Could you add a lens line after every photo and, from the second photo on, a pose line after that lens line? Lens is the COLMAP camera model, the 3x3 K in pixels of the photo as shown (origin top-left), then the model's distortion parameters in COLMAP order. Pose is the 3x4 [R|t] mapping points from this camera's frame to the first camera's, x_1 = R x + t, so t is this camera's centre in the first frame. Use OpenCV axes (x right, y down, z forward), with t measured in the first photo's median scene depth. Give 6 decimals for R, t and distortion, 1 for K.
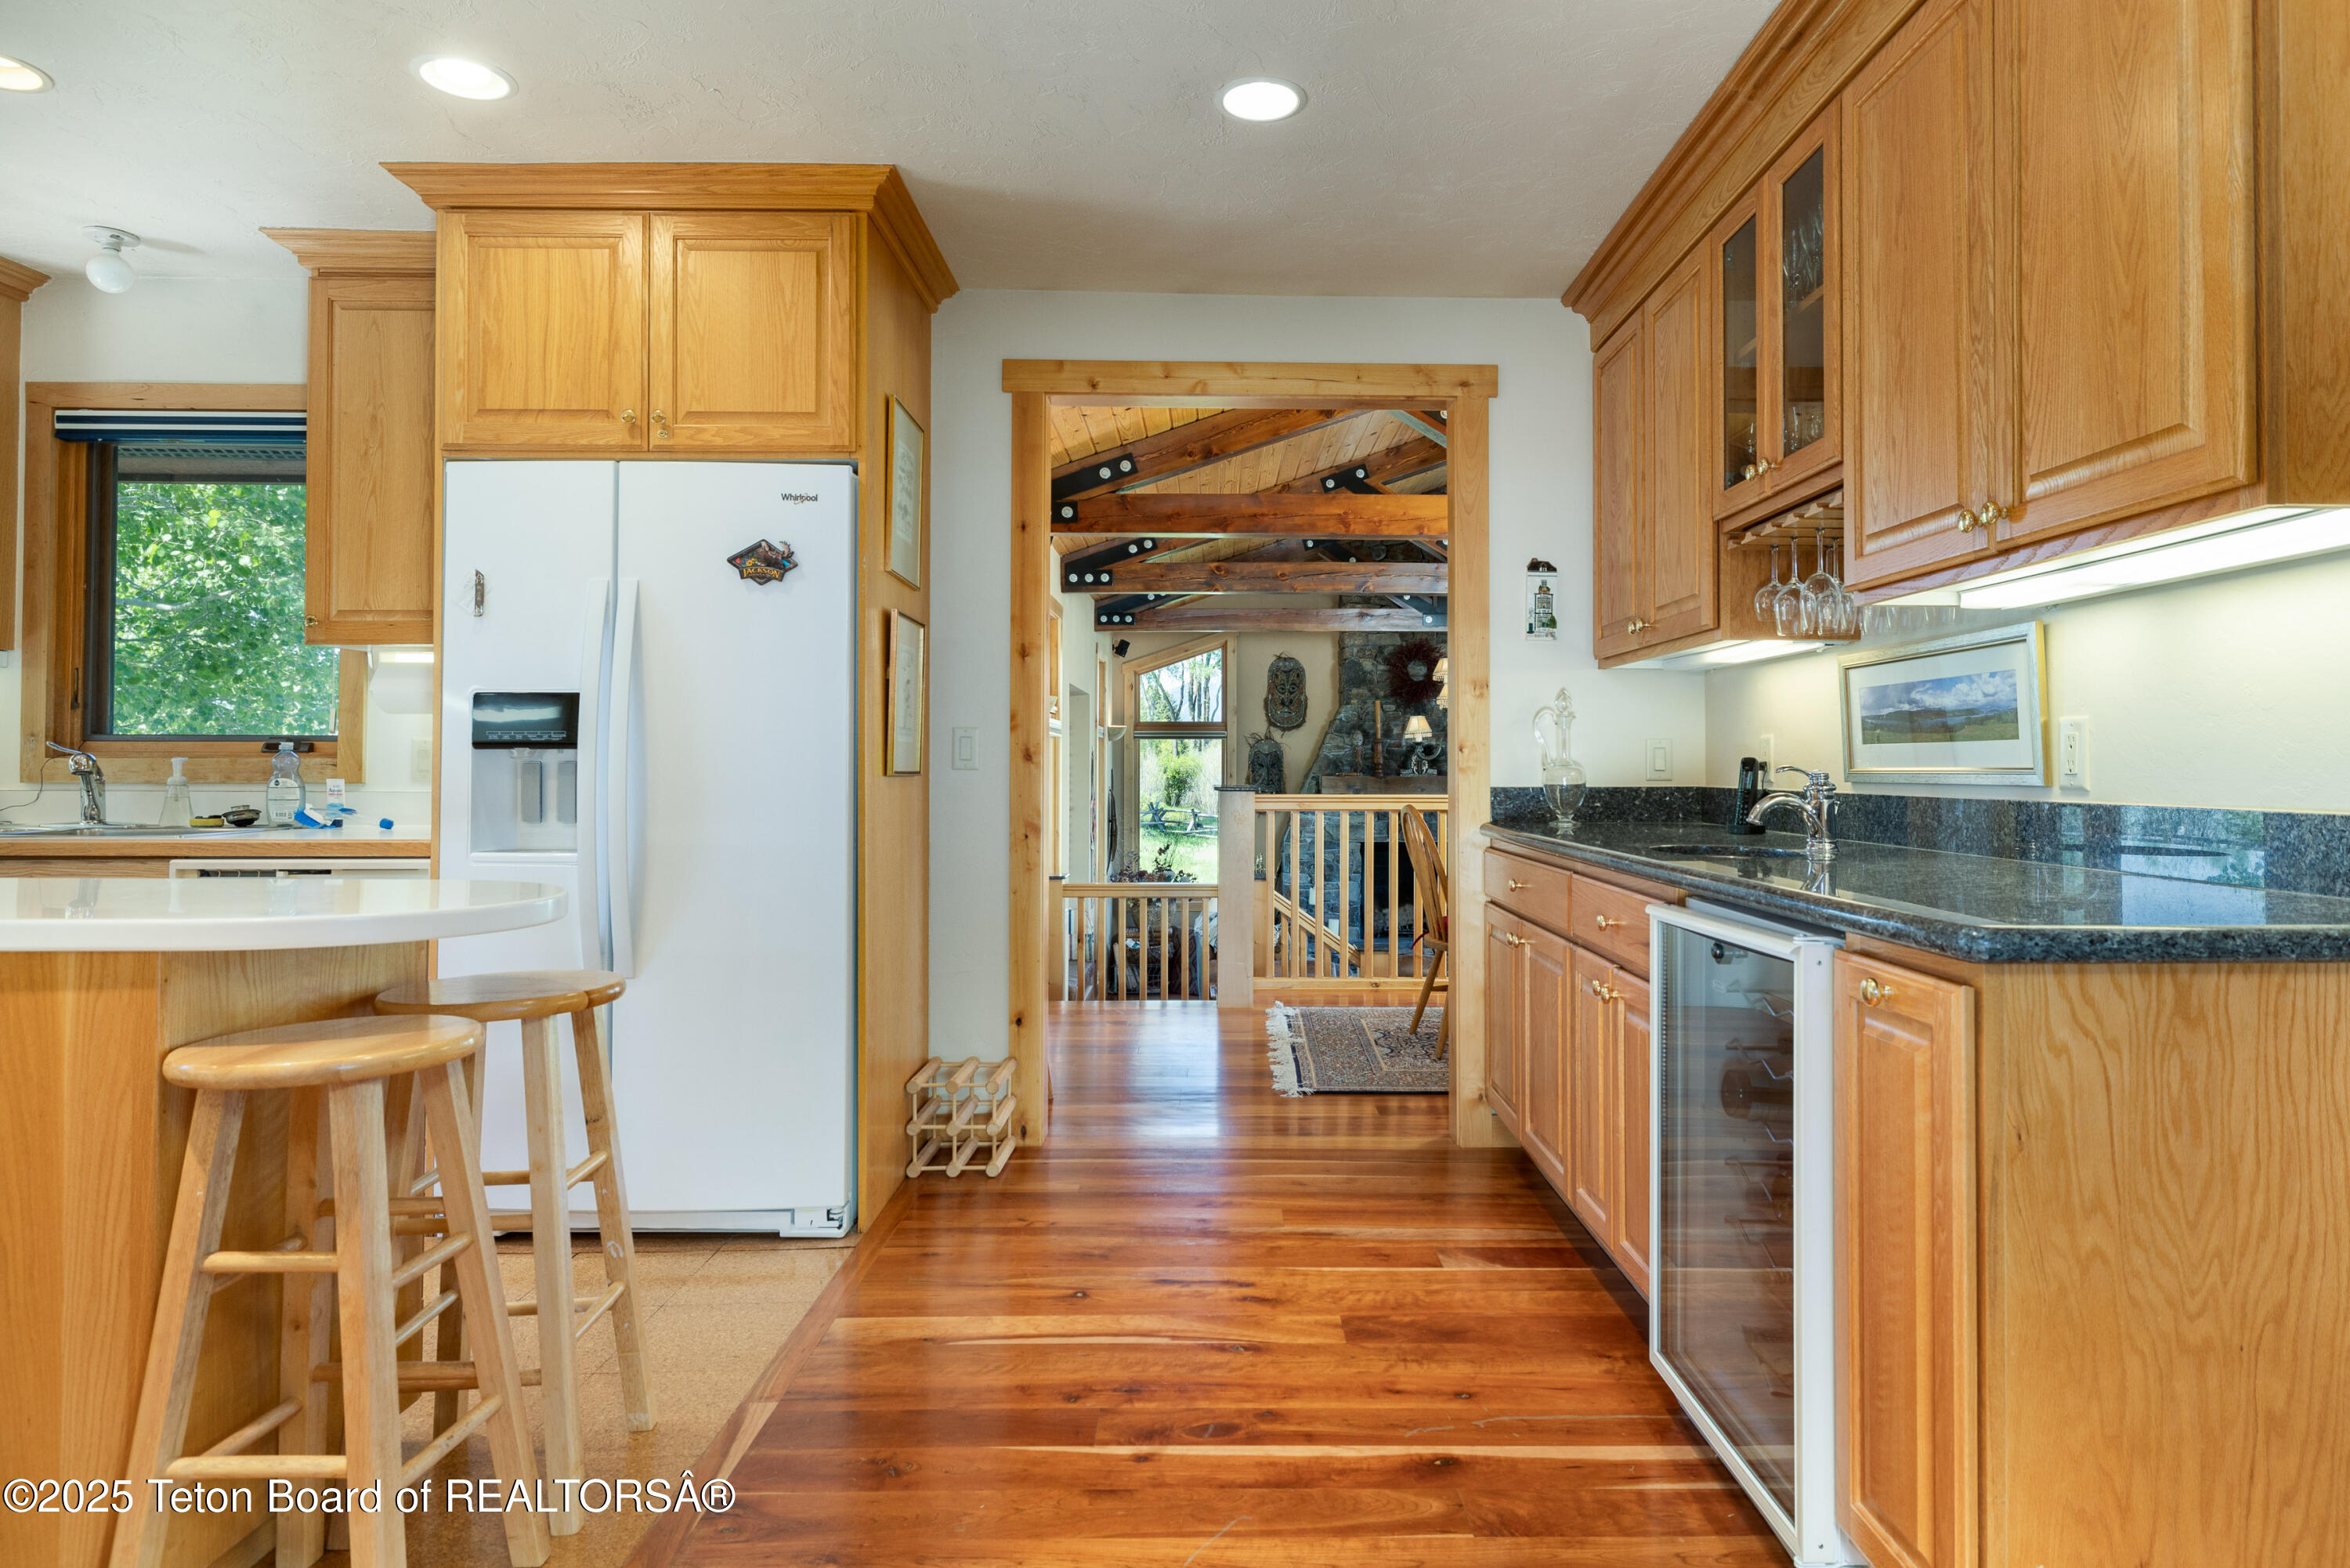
lens RADIAL K [[1204.9, 0, 1233.4], [0, 1204.9, 742.2], [0, 0, 1]] dist [-0.001151, 0.000161]
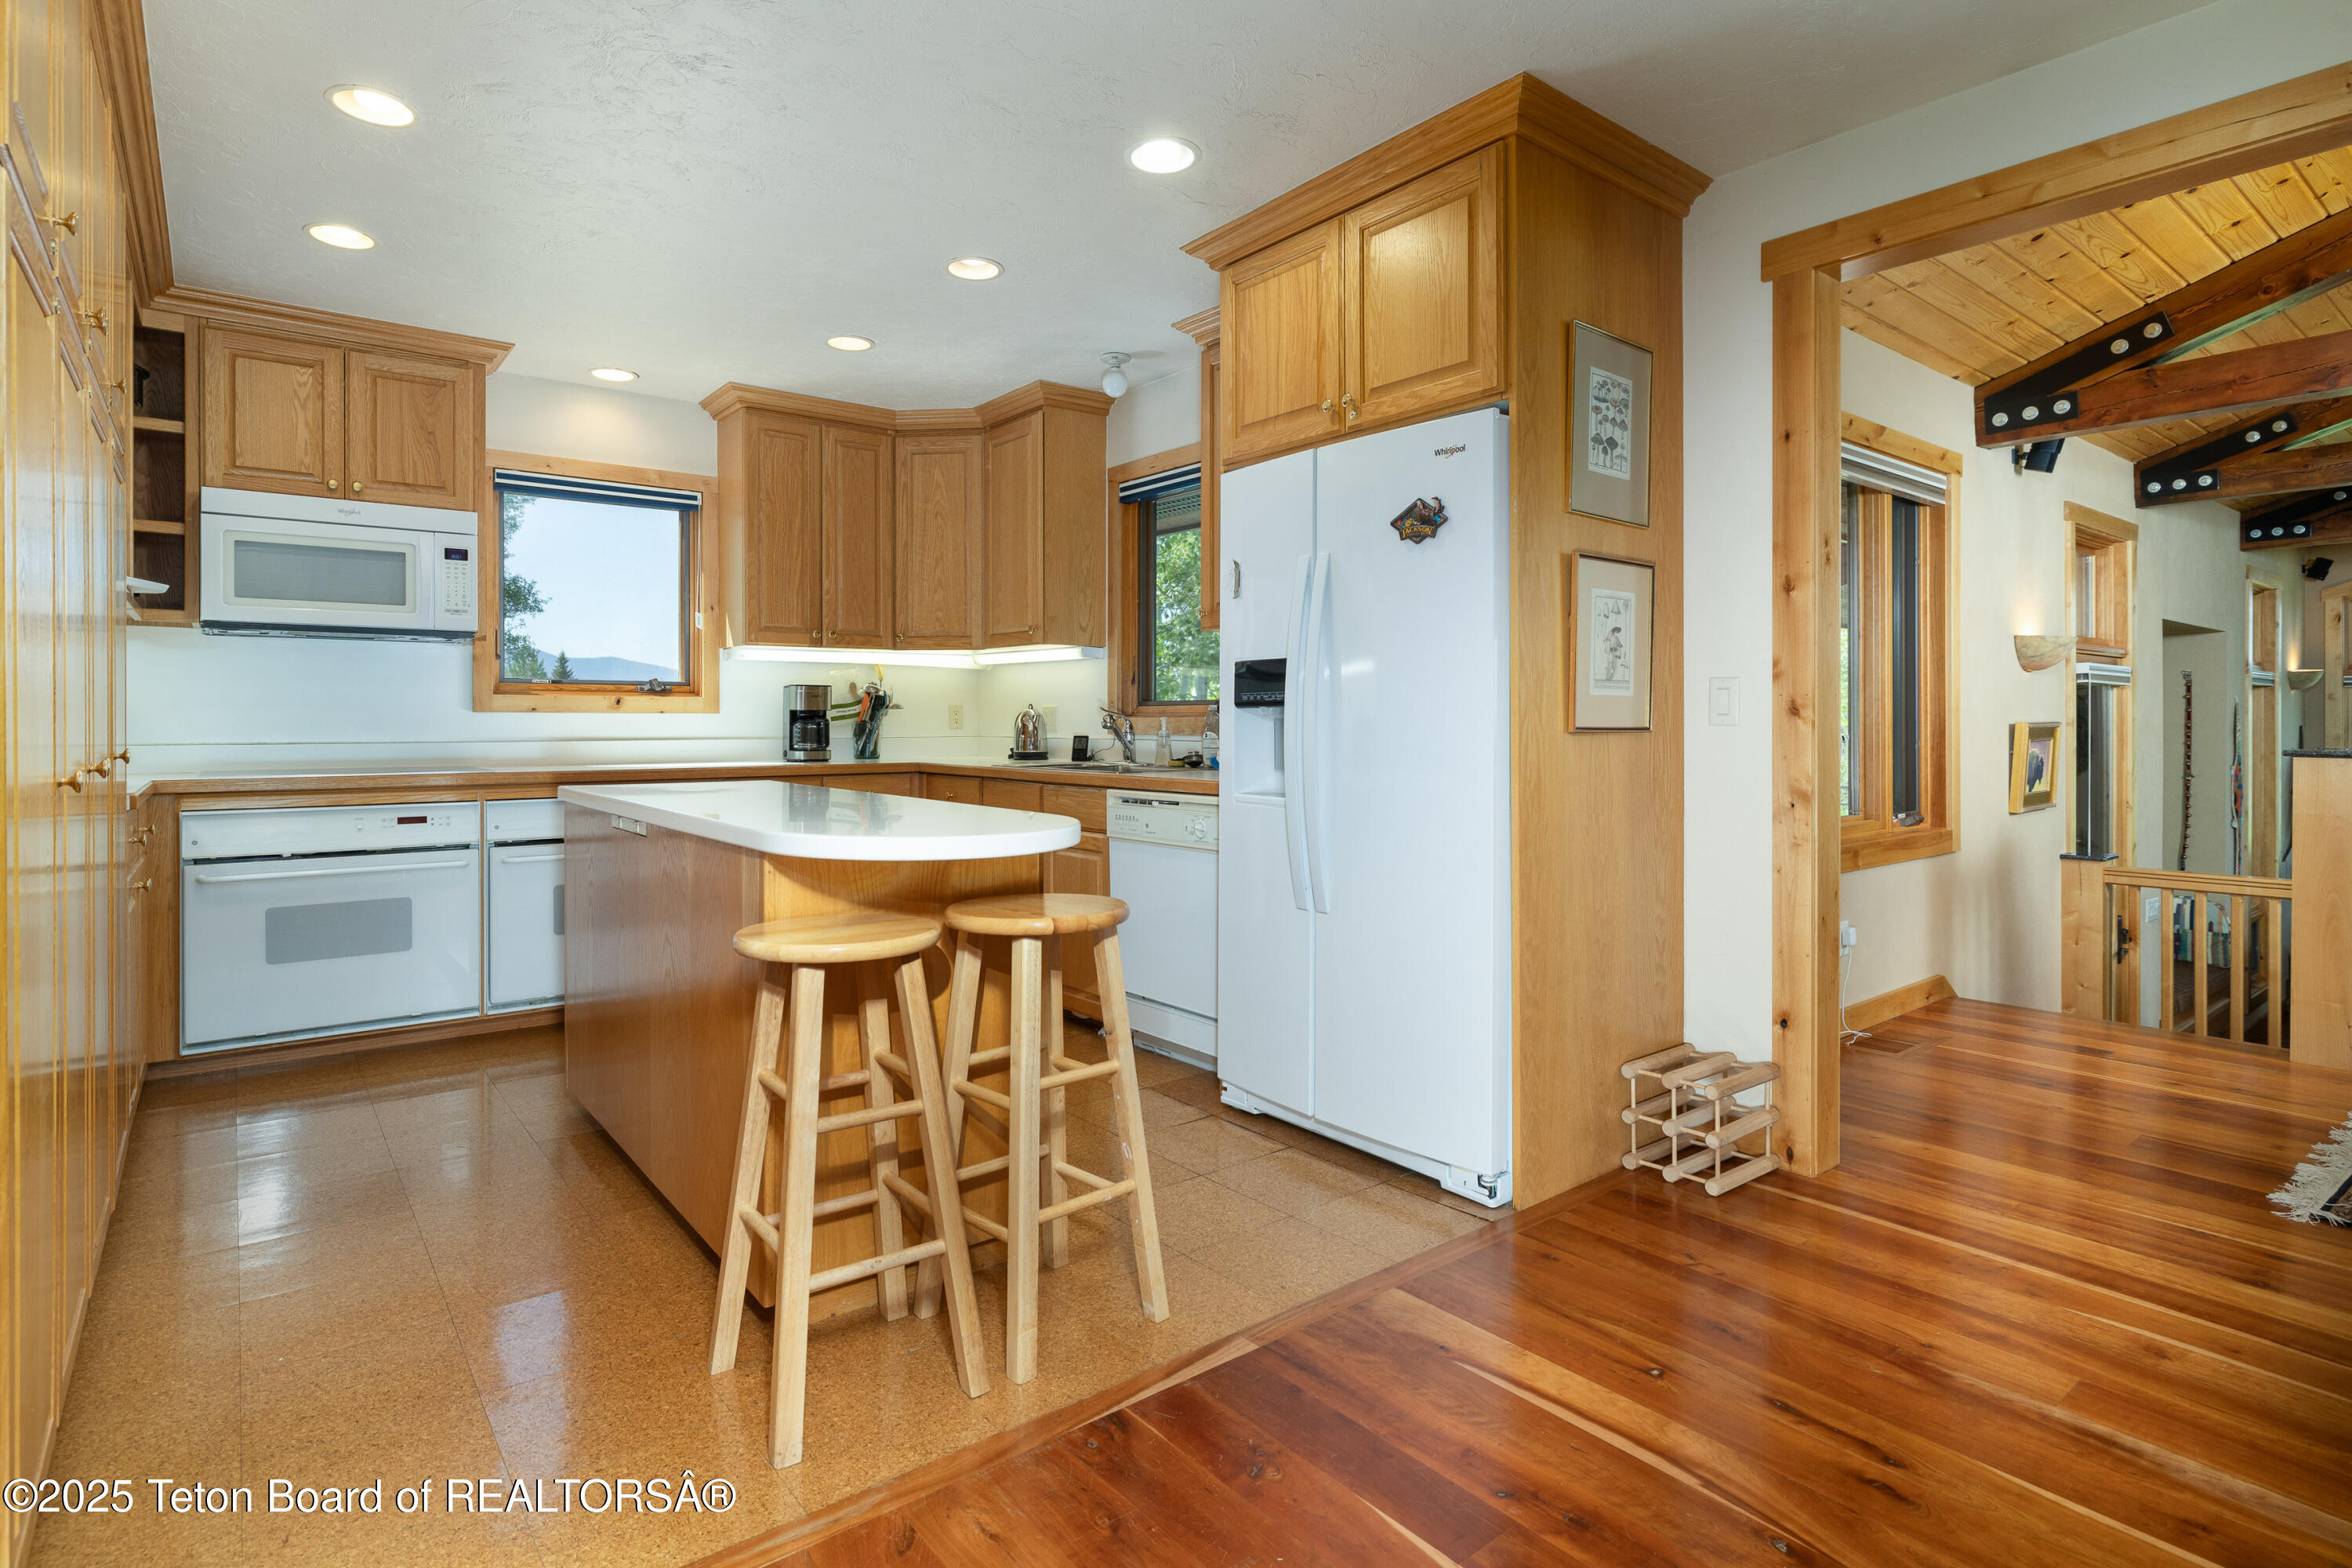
lens RADIAL K [[1131.2, 0, 1230.0], [0, 1131.2, 718.1], [0, 0, 1]] dist [0.000689, 0.000567]
pose [[0.651403, -0.005479, -0.758712, 0.193114], [0.016697, 0.999835, 0.007116, 0.006261], [0.758548, -0.017303, 0.651387, 0.214096]]
